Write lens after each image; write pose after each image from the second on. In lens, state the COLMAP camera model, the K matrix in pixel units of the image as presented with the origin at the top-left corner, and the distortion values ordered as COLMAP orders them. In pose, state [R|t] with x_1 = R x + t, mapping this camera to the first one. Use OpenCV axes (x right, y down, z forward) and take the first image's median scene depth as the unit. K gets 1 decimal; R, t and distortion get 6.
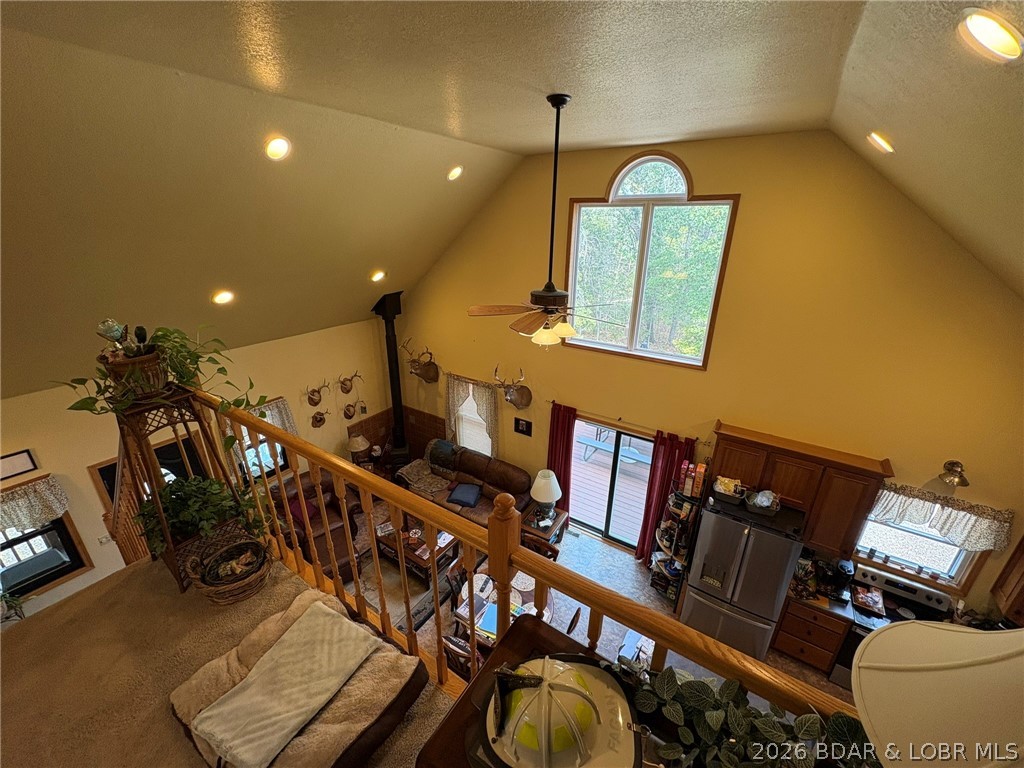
lens RADIAL K [[405.9, 0, 512.0], [0, 405.9, 384.0], [0, 0, 1]] dist [-0.001435, -0.000015]
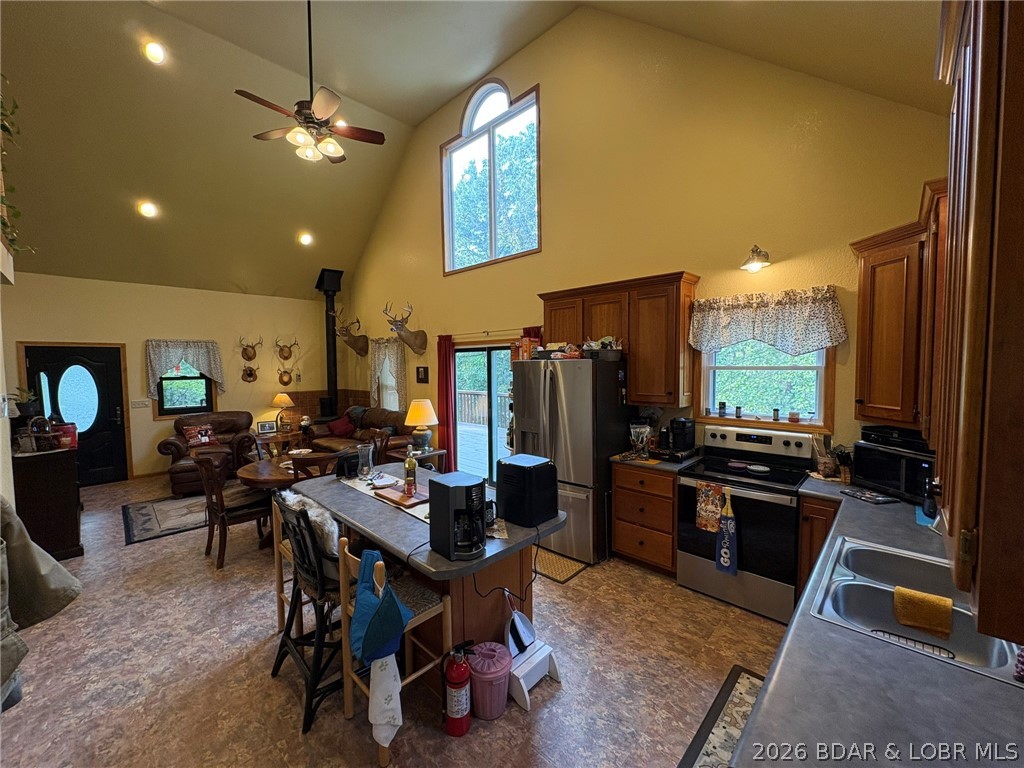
lens RADIAL K [[405.9, 0, 512.0], [0, 405.9, 384.0], [0, 0, 1]] dist [-0.001435, -0.000015]
pose [[0.982156, -0.011214, -0.187735, 0.465058], [-0.049611, 0.947416, -0.316135, 0.465866], [0.181408, 0.319807, 0.929954, 0.132662]]
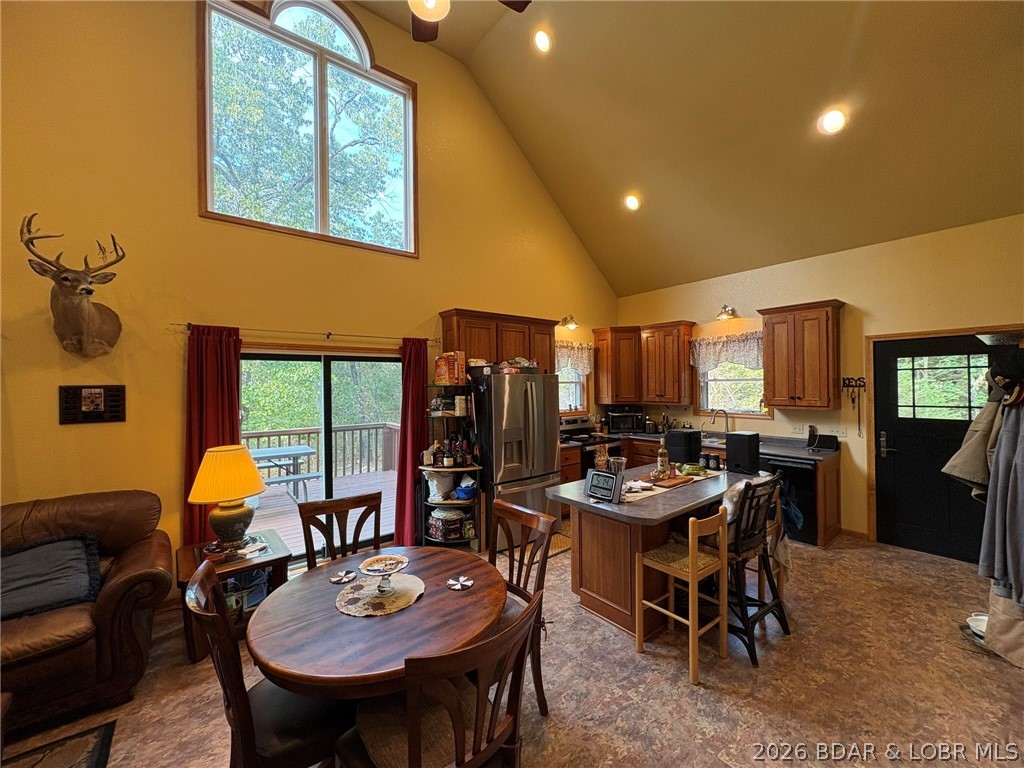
lens RADIAL K [[405.9, 0, 512.0], [0, 405.9, 384.0], [0, 0, 1]] dist [-0.001435, -0.000015]
pose [[0.319226, -0.013413, 0.947584, -0.260277], [0.365371, 0.924339, -0.110004, 0.321650], [-0.874413, 0.381336, 0.299973, 0.510483]]
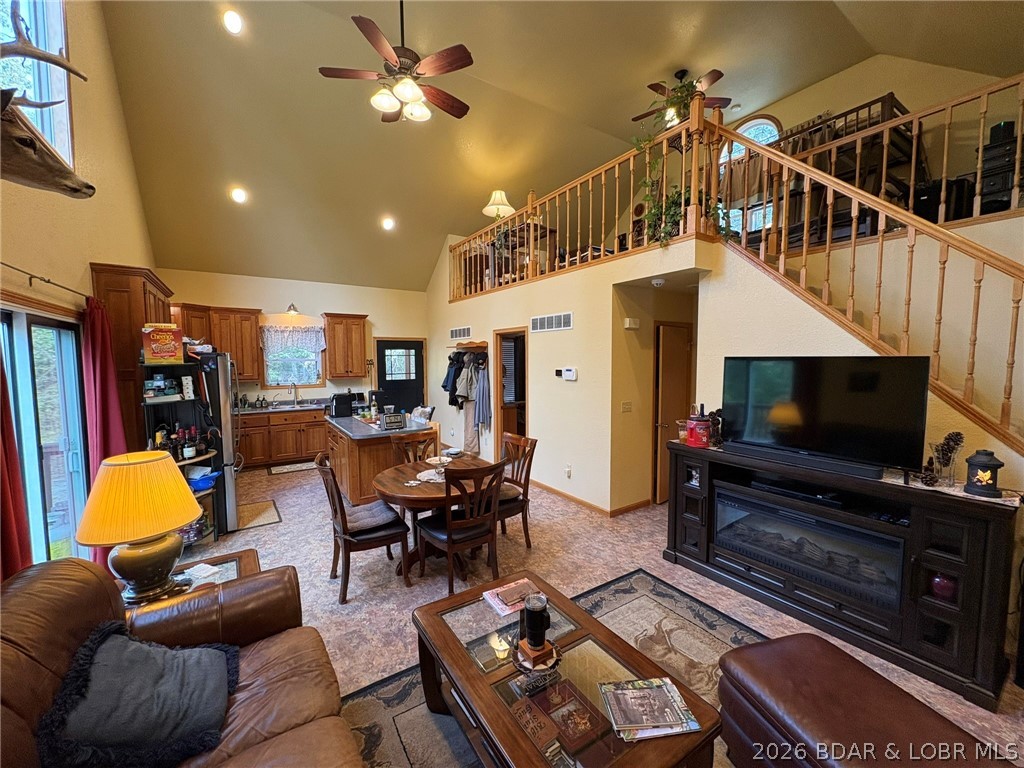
lens RADIAL K [[405.9, 0, 512.0], [0, 405.9, 384.0], [0, 0, 1]] dist [-0.001435, -0.000015]
pose [[-0.918585, -0.028887, 0.394167, -0.311777], [0.143451, 0.904943, 0.400624, 0.080907], [-0.368271, 0.424551, -0.827123, 1.102801]]
